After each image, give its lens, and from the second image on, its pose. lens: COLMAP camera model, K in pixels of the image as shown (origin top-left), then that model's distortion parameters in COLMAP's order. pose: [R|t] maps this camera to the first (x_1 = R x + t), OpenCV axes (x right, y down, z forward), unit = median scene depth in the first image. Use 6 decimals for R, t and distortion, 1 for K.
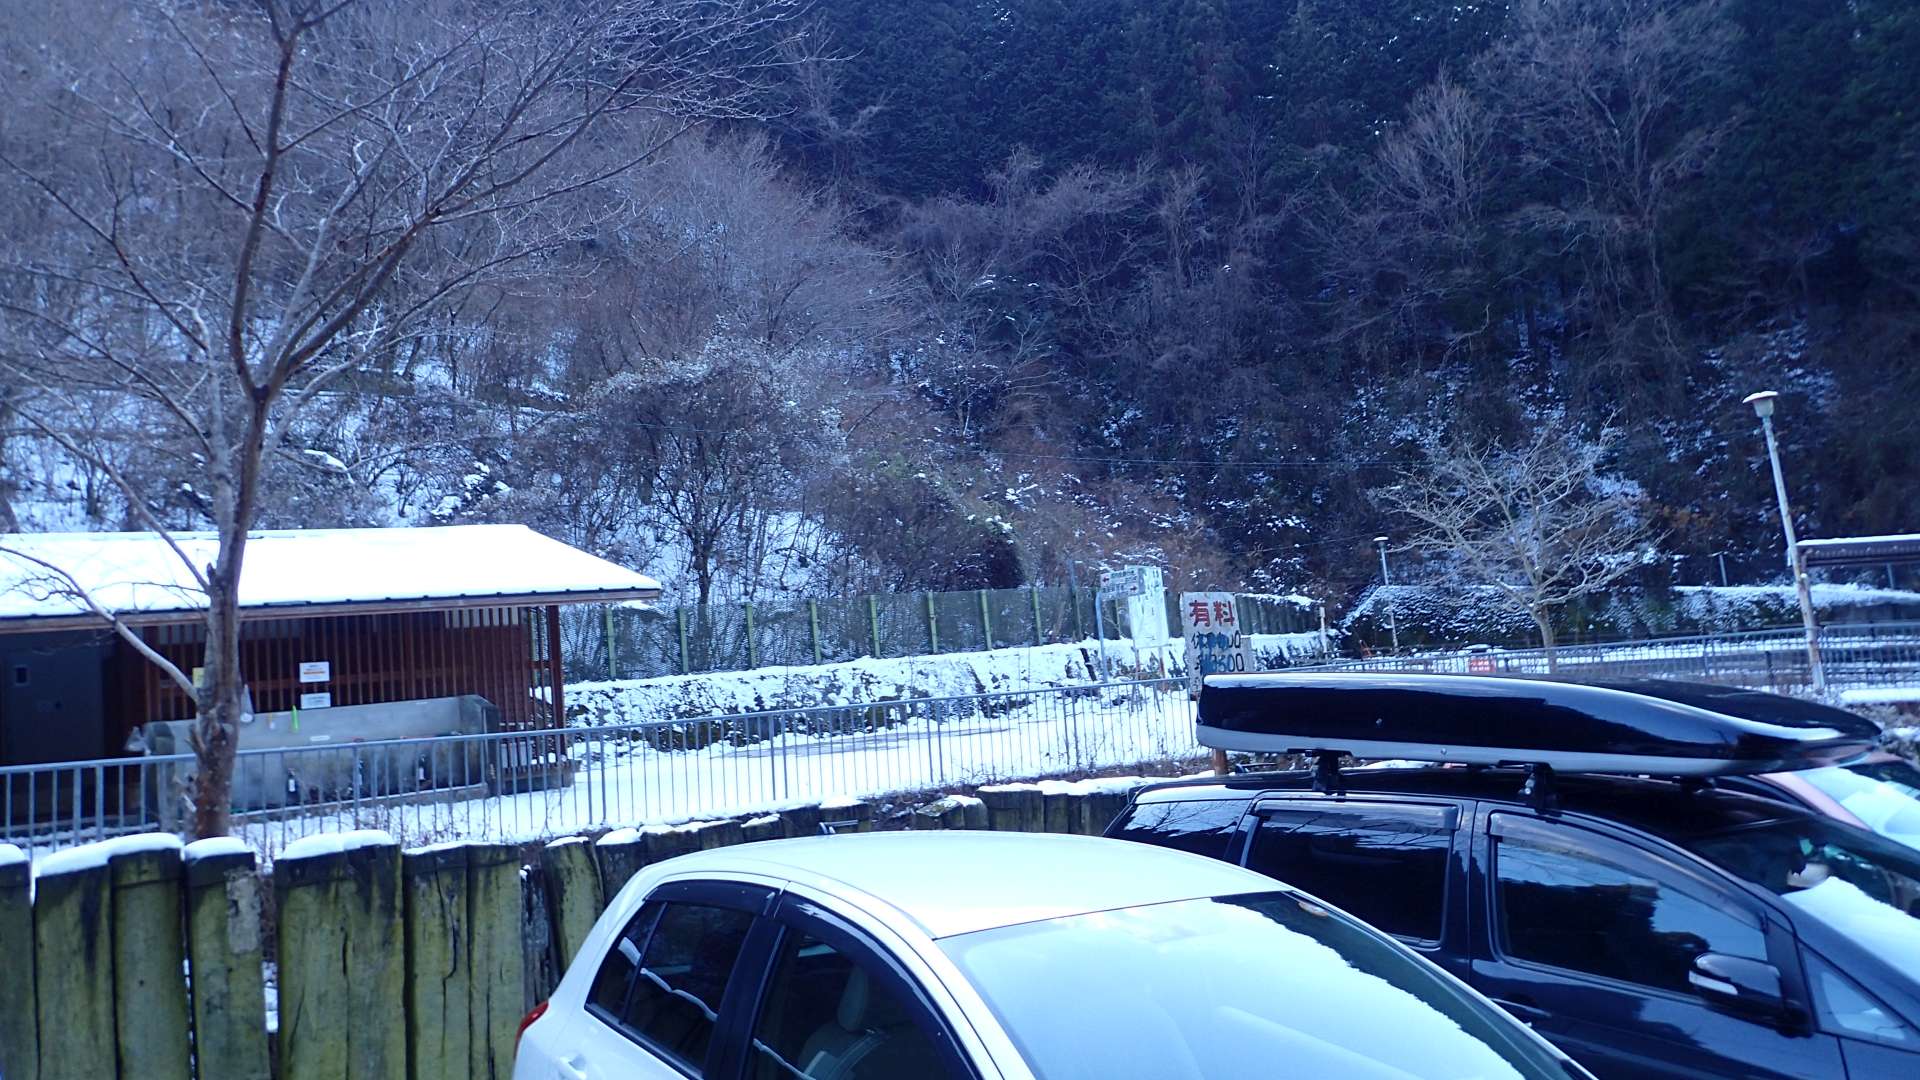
lens RADIAL K [[1431.9, 0, 970.4], [0, 1431.9, 512.1], [0, 0, 1]] dist [0.008985, -0.005213]
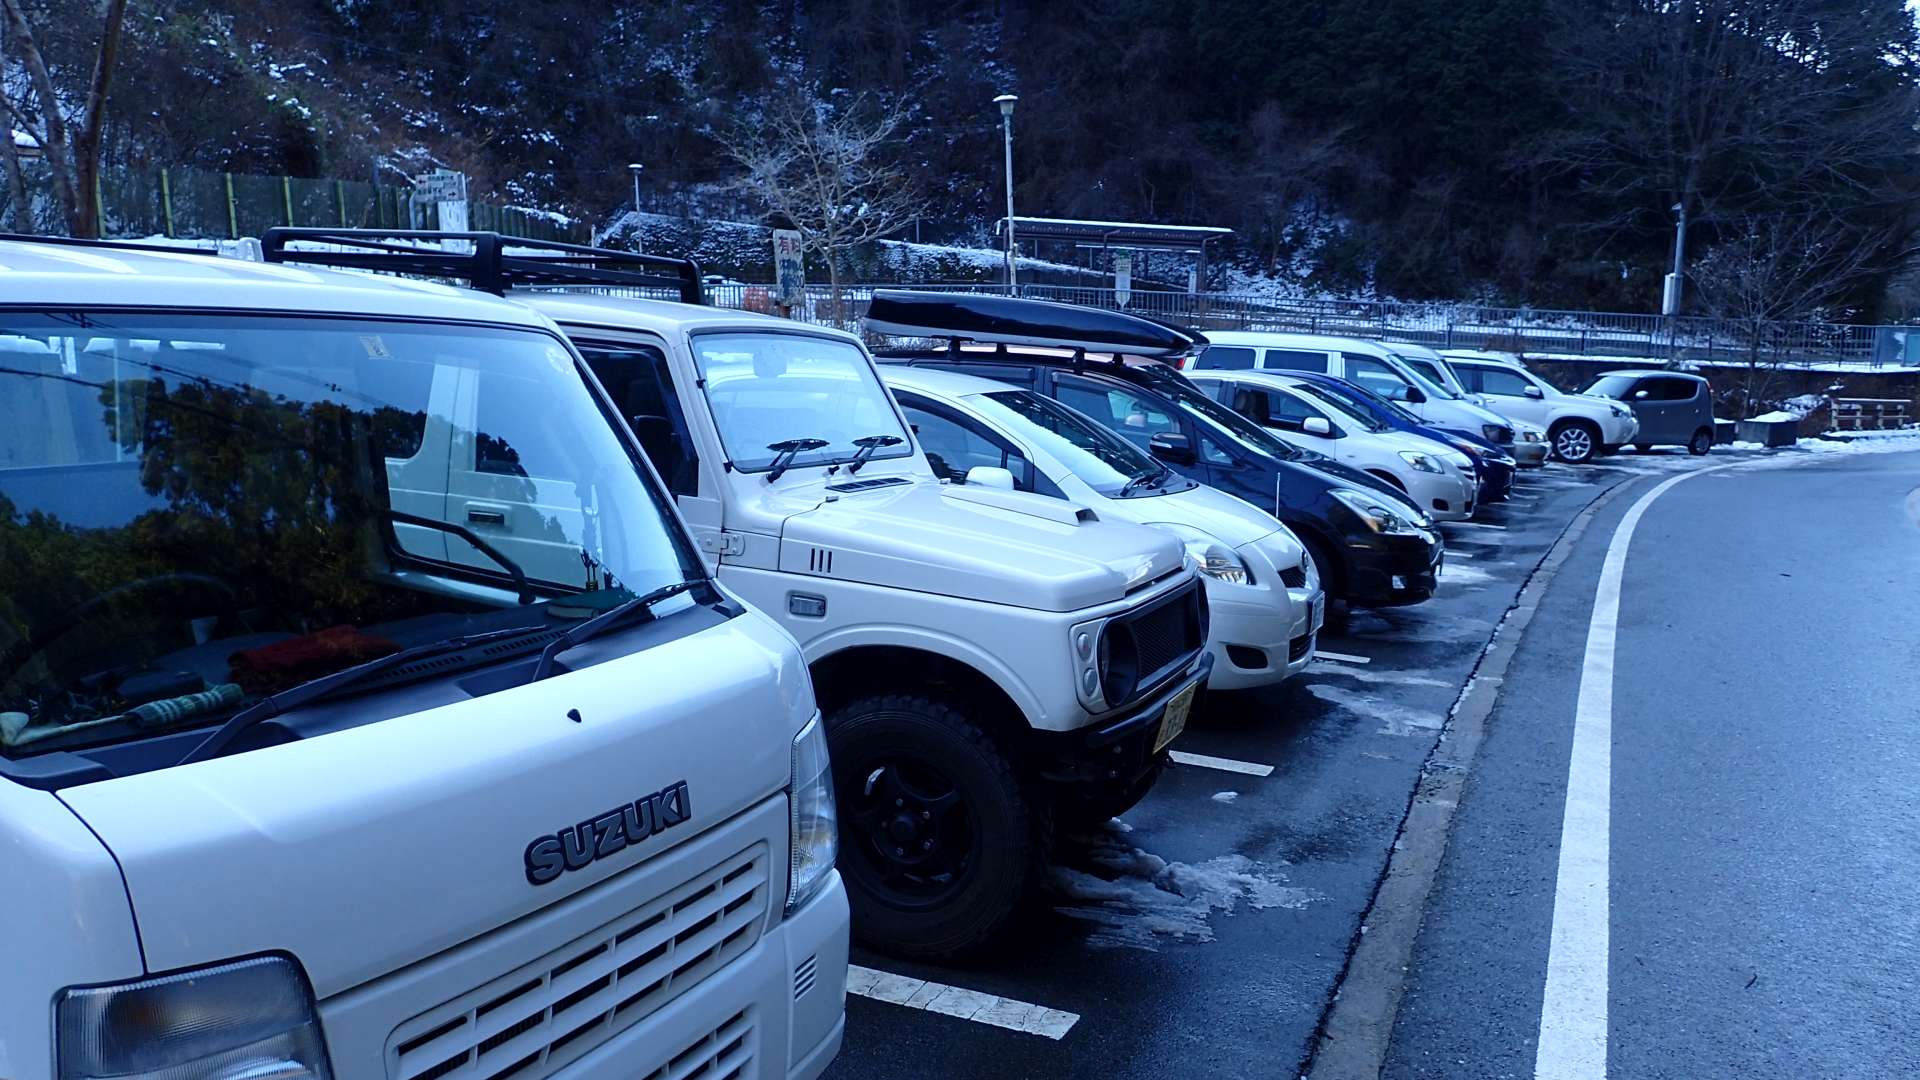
lens RADIAL K [[1431.9, 0, 970.4], [0, 1431.9, 512.1], [0, 0, 1]] dist [0.008985, -0.005213]
pose [[0.849599, -0.004416, 0.527411, -0.056810], [-0.132735, 0.965990, 0.221910, -0.001837], [-0.510453, -0.258541, 0.820118, -0.045482]]
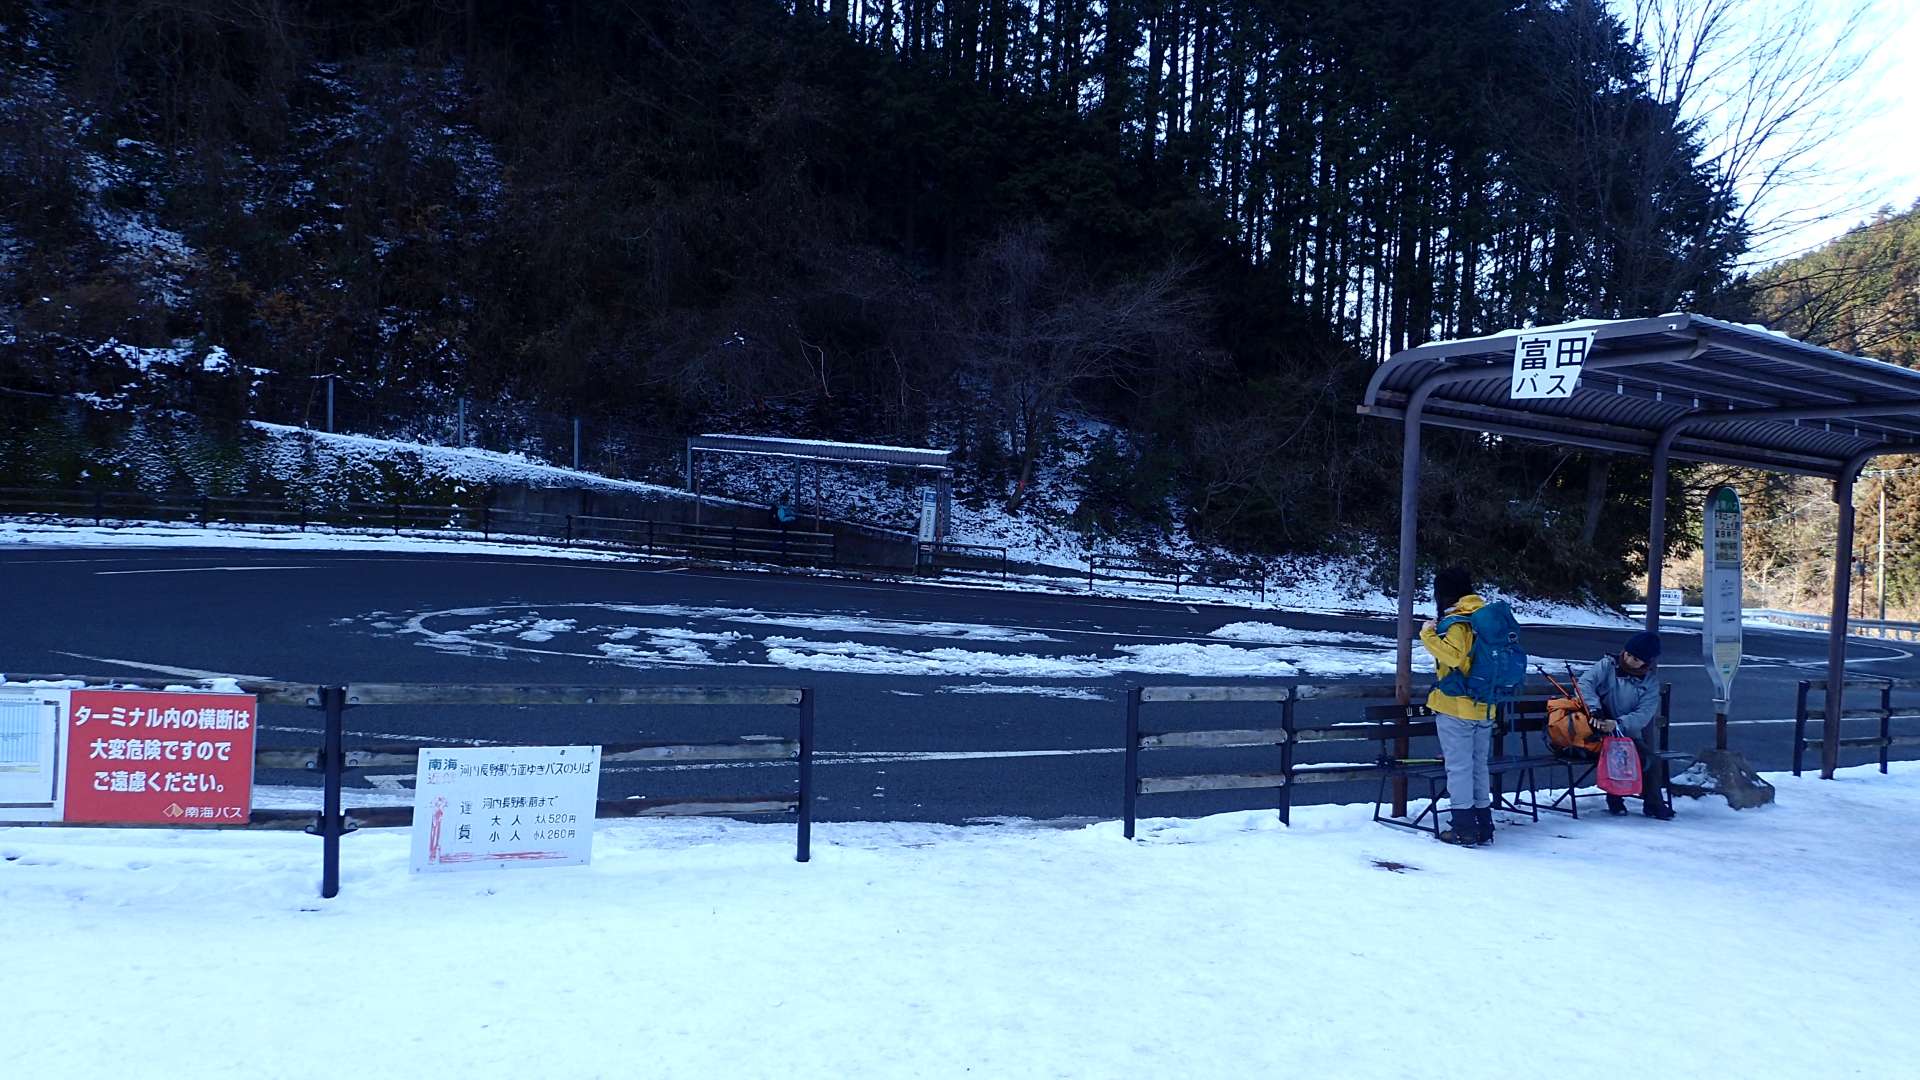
lens RADIAL K [[1431.9, 0, 970.4], [0, 1431.9, 512.1], [0, 0, 1]] dist [0.008985, -0.005213]
pose [[0.491712, 0.081502, 0.866935, 0.129977], [-0.168997, 0.985611, 0.003193, 0.035001], [-0.854201, -0.148079, 0.498411, 0.432444]]
